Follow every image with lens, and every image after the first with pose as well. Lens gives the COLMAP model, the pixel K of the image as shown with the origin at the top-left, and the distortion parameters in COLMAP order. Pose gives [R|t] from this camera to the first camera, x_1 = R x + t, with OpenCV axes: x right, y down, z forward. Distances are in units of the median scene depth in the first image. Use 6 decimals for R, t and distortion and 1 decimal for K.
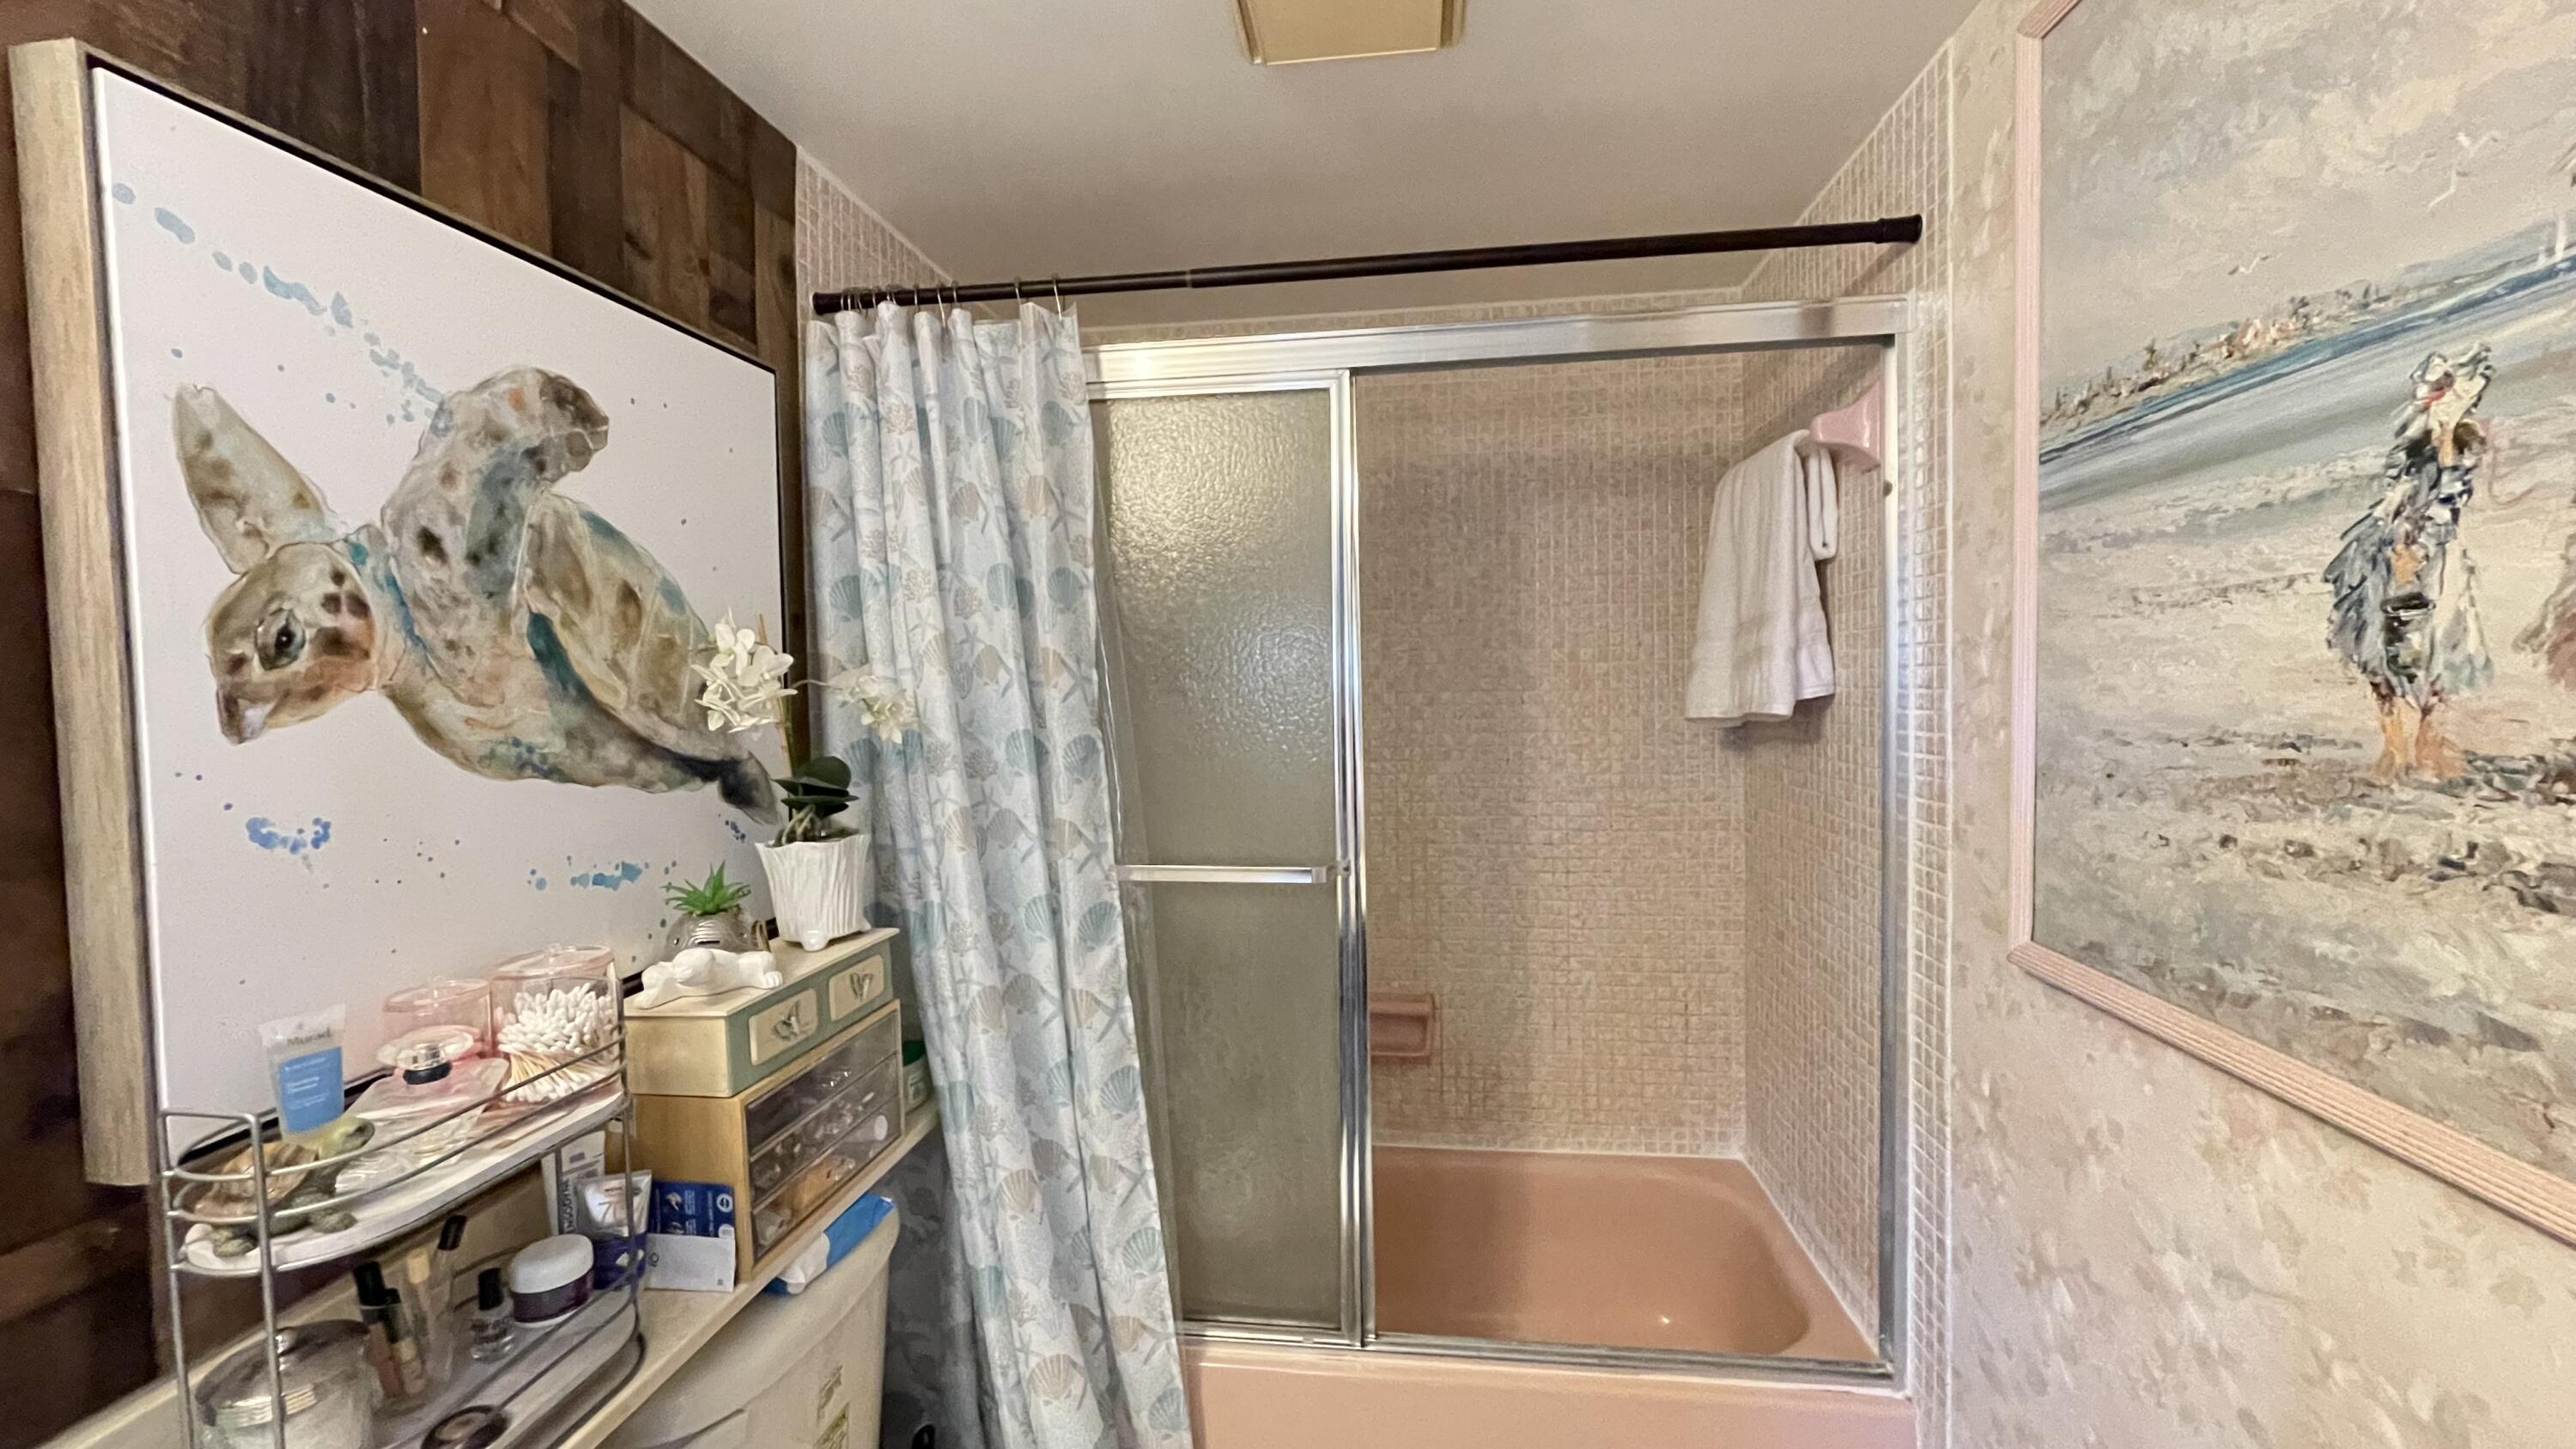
lens RADIAL K [[1046.7, 0, 1288.0], [0, 1046.7, 724.5], [0, 0, 1]] dist [0.001144, -0.000174]
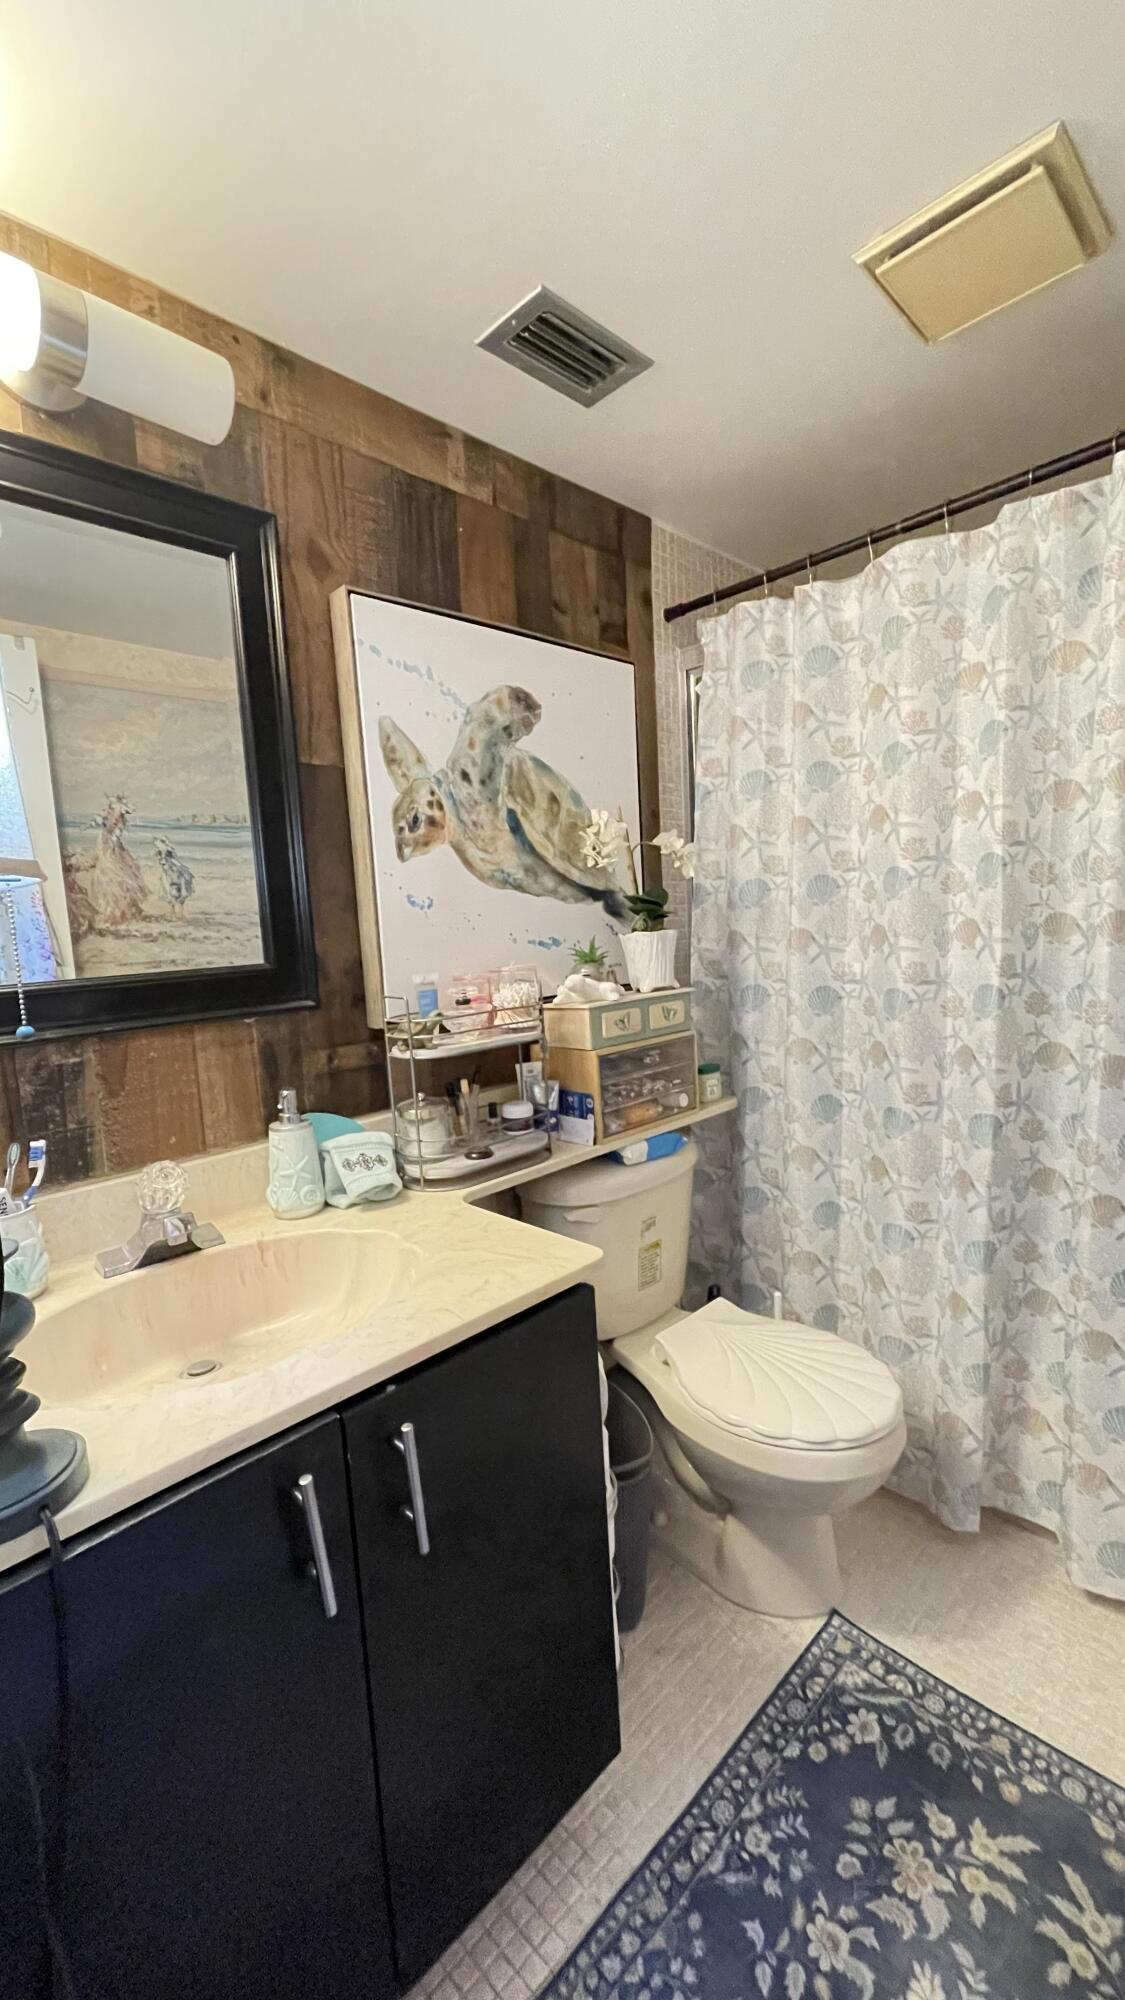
lens RADIAL K [[812.5, 0, 552.1], [0, 812.5, 1016.2], [0, 0, 1]] dist [0.001144, -0.000174]
pose [[0.782262, 0.042909, -0.621470, 0.349163], [0.019191, 0.995491, 0.092889, 0.150462], [0.622654, -0.084591, 0.777912, -0.218938]]
